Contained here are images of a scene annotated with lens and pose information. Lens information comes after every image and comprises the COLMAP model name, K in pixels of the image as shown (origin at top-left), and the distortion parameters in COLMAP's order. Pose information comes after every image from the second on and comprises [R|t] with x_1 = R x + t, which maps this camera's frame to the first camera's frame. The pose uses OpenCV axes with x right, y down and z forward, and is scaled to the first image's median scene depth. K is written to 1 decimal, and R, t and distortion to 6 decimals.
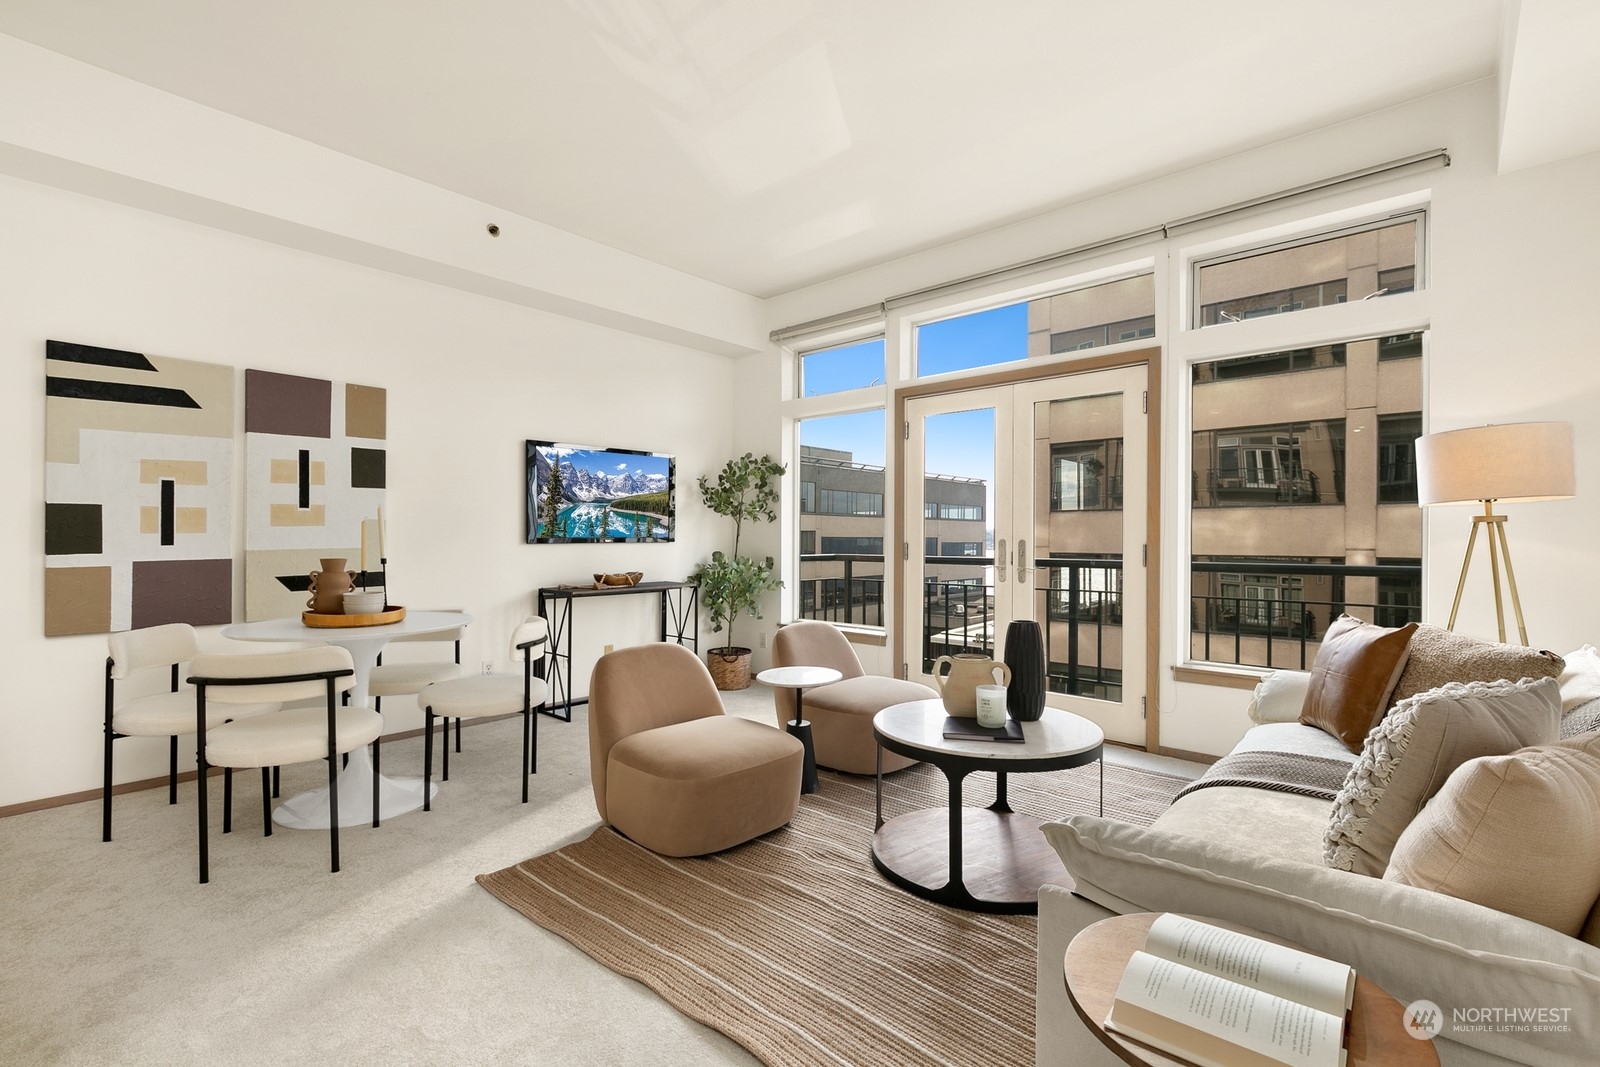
lens RADIAL K [[722.6, 0, 796.7], [0, 722.6, 536.8], [0, 0, 1]] dist [0.008133, -0.000783]
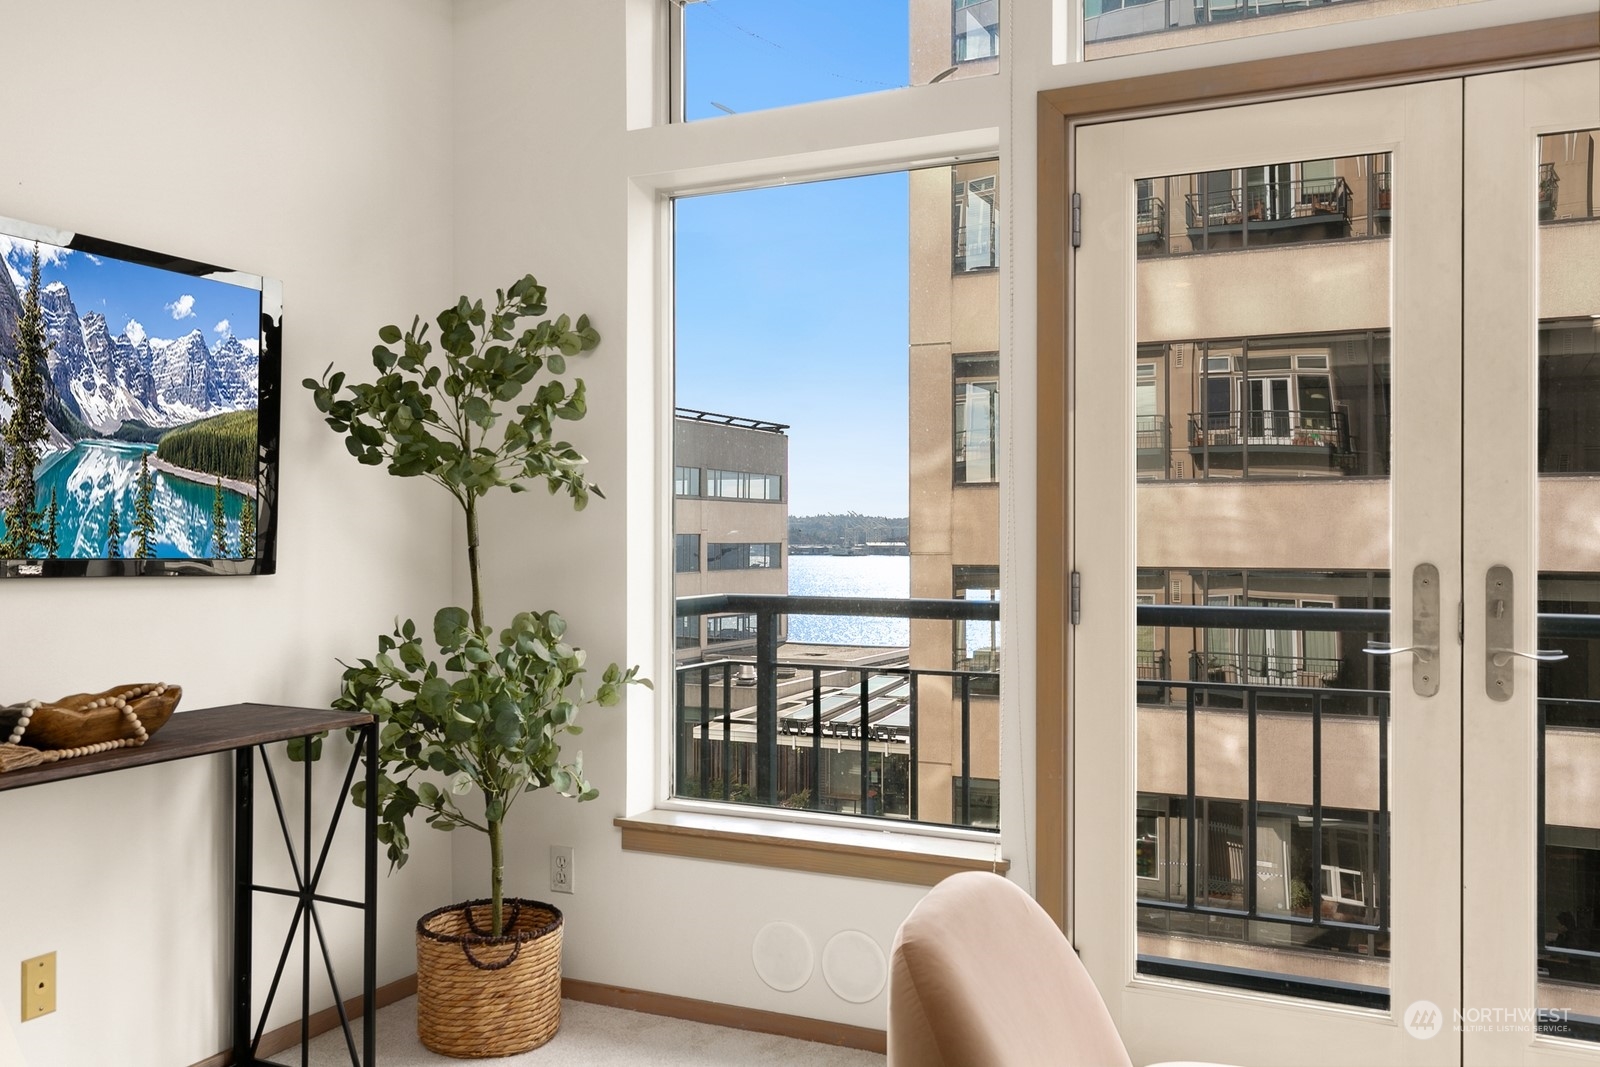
lens RADIAL K [[1379.0, 0, 795.2], [0, 1379.0, 536.9], [0, 0, 1]] dist [-0.005643, -0.005513]
pose [[0.962301, -0.000919, 0.271984, -0.170933], [-0.000080, 0.999993, 0.003662, -0.011254], [-0.271986, -0.003546, 0.962295, 0.558058]]
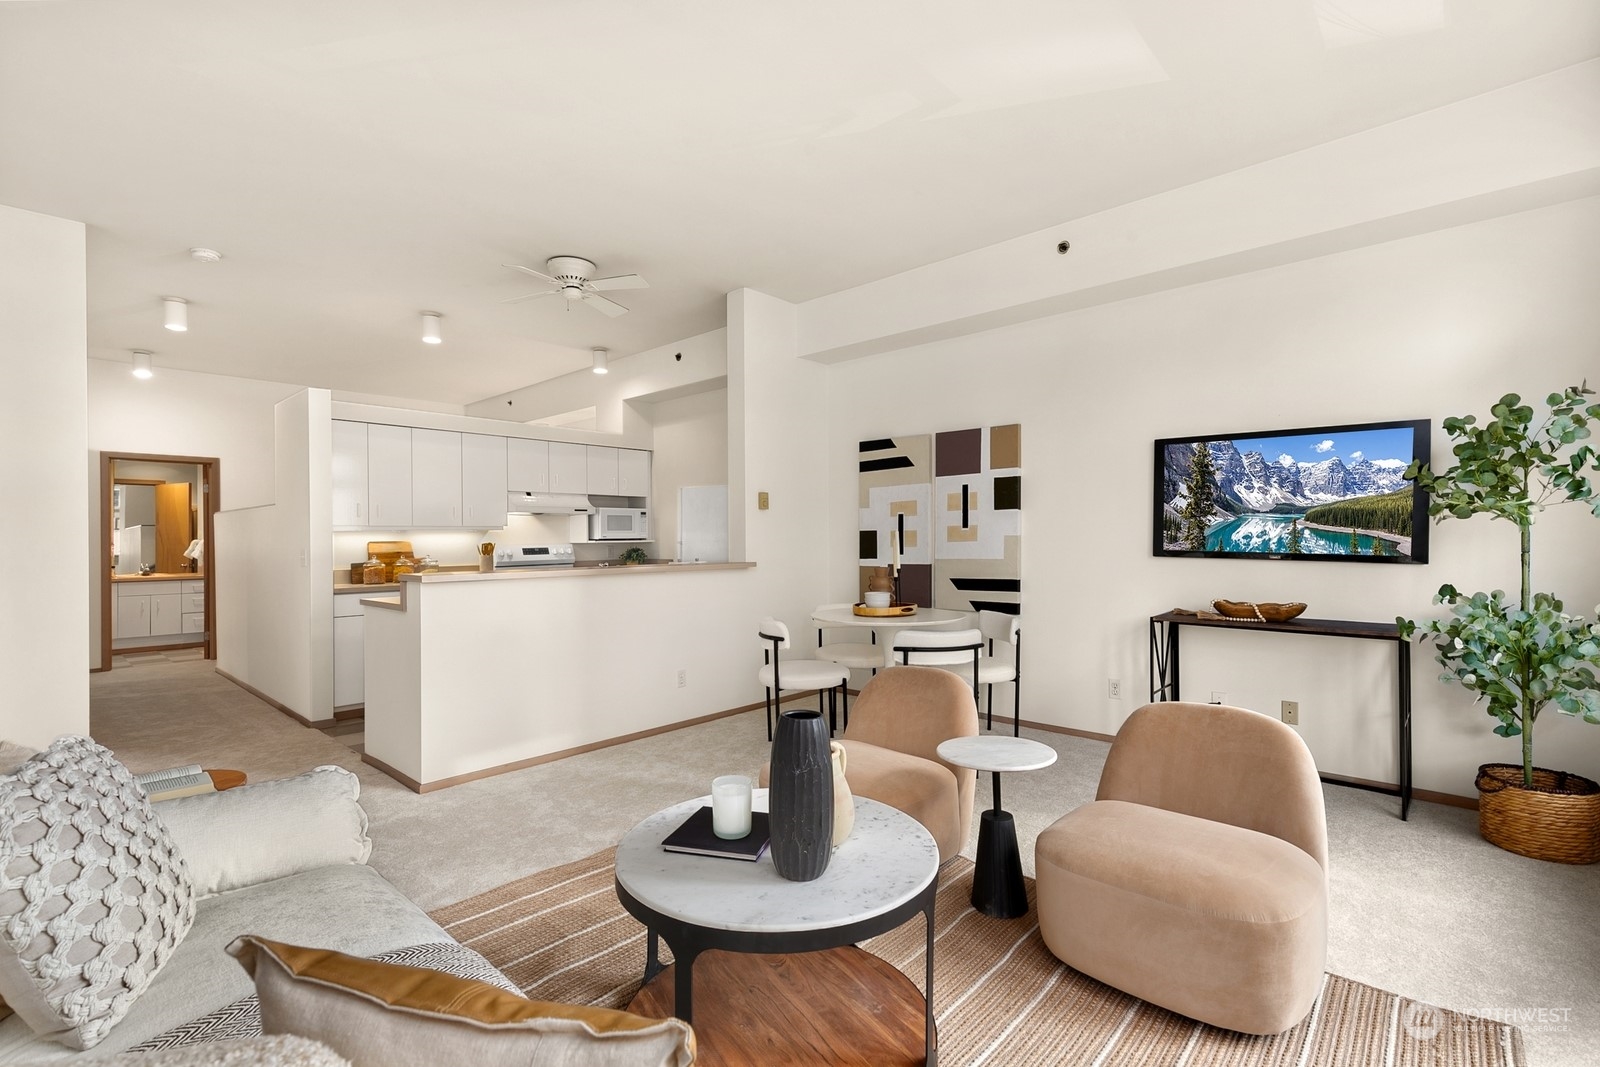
lens RADIAL K [[722.6, 0, 796.7], [0, 722.6, 536.8], [0, 0, 1]] dist [0.008133, -0.000783]
pose [[-0.016020, 0.001033, -0.999871, 0.626766], [0.009081, 0.999958, 0.000888, -0.026461], [0.999830, -0.009065, -0.016029, 0.679898]]
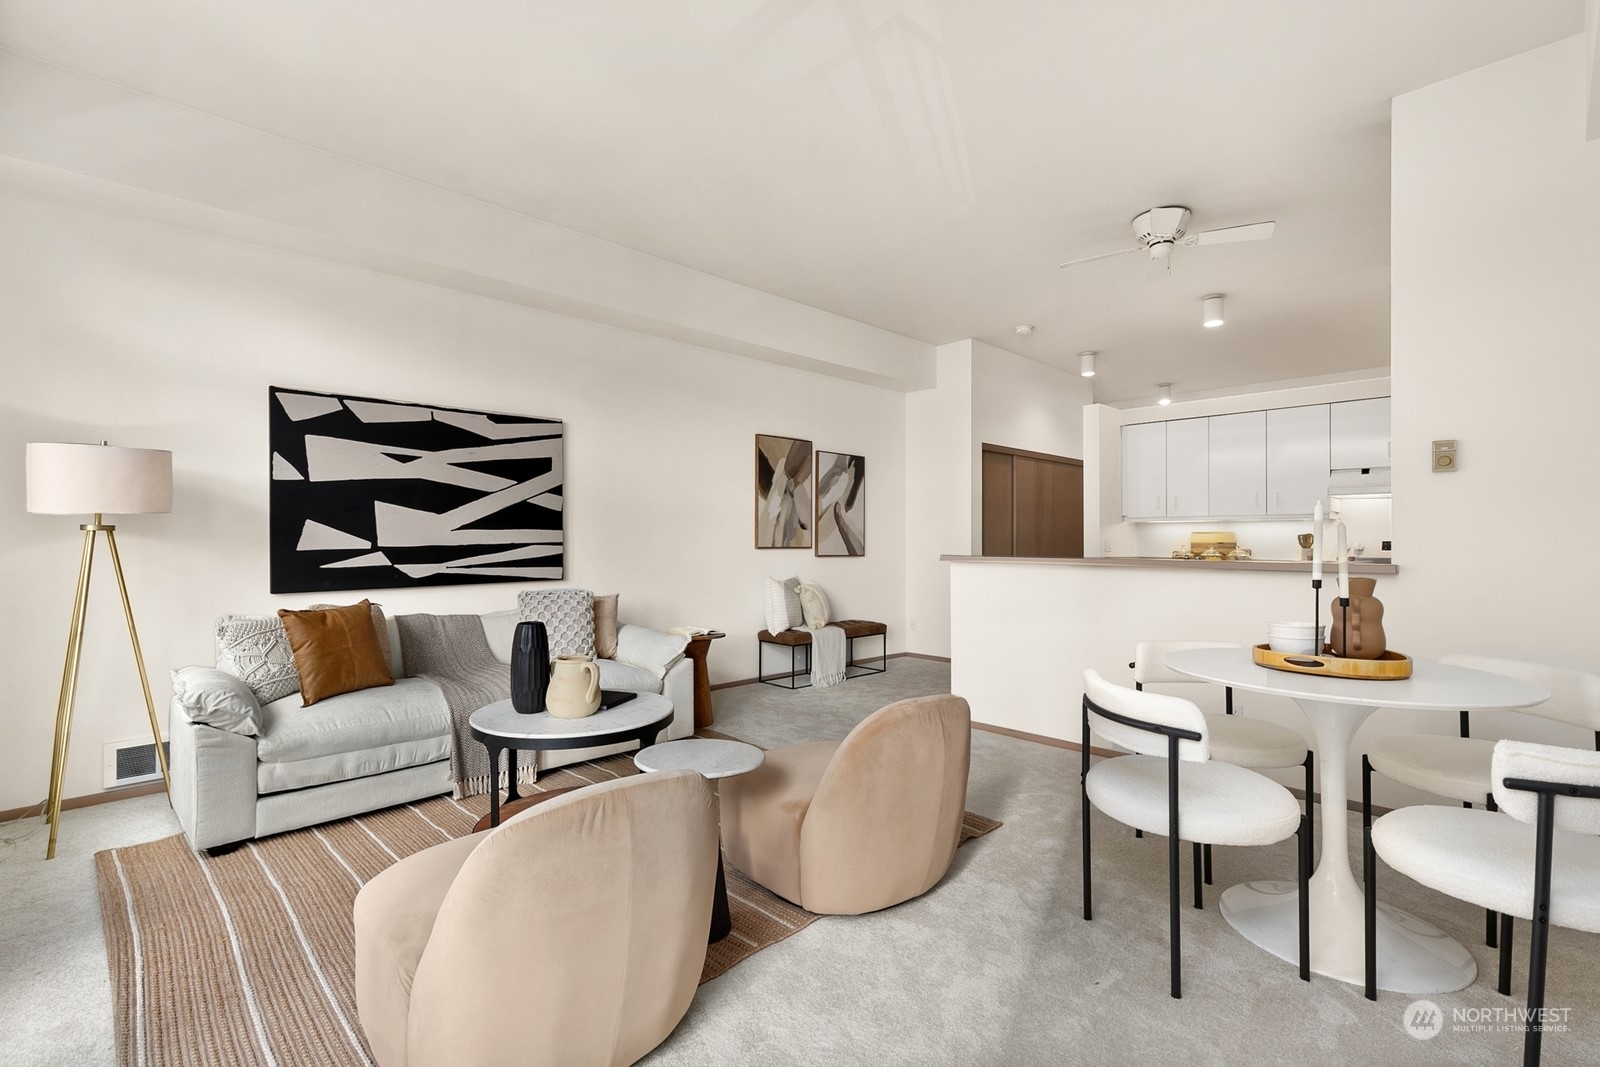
lens RADIAL K [[726.0, 0, 797.7], [0, 726.0, 533.0], [0, 0, 1]] dist [0.006003, -0.000459]
pose [[-0.997495, -0.001615, 0.070718, -0.112040], [-0.002179, 0.999966, -0.007899, -0.006849], [-0.070703, -0.008033, -0.997465, 1.392068]]
